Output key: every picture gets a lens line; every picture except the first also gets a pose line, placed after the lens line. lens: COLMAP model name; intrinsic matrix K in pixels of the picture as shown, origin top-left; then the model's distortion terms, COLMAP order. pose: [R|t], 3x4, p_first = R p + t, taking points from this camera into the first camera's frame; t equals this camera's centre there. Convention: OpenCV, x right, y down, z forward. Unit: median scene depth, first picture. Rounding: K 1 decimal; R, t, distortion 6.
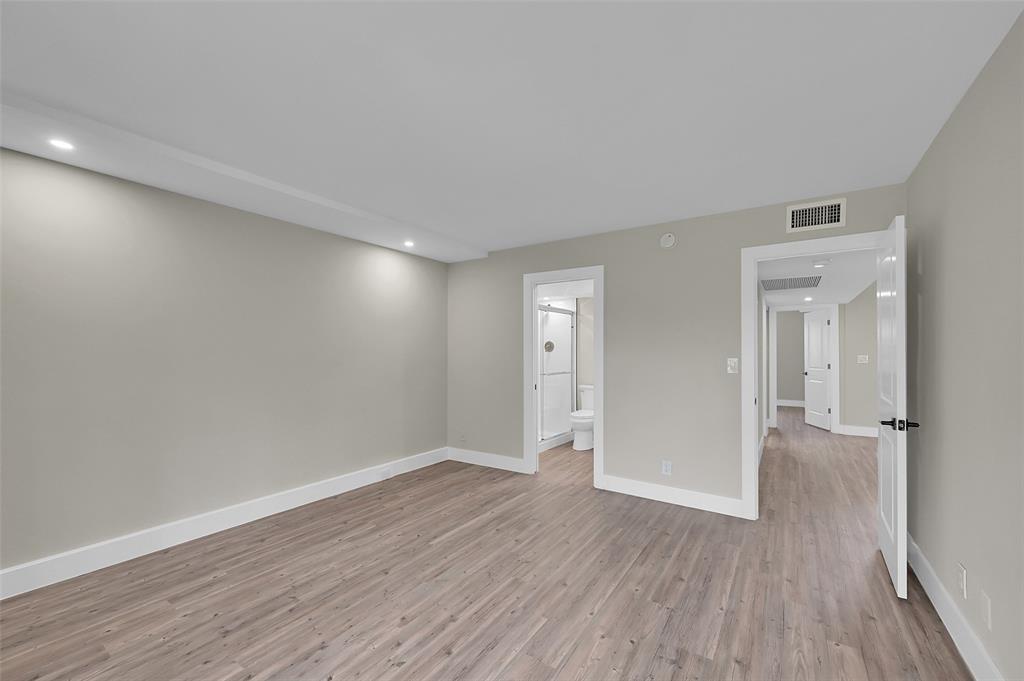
lens RADIAL K [[402.3, 0, 518.5], [0, 402.3, 335.1], [0, 0, 1]] dist [0.013695, 0.000056]
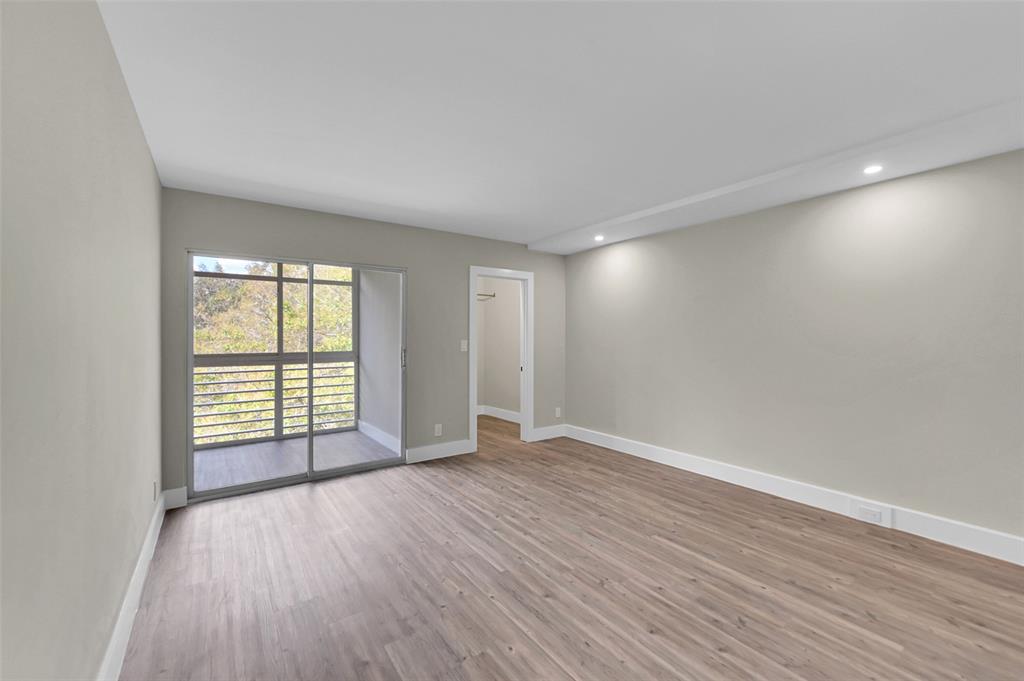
lens RADIAL K [[402.3, 0, 511.0], [0, 402.3, 342.8], [0, 0, 1]] dist [0.013695, 0.000056]
pose [[-0.338139, 0.009702, -0.941046, 0.883742], [0.042420, 0.999088, -0.004941, 0.049808], [0.940140, -0.041590, -0.338242, 1.127510]]
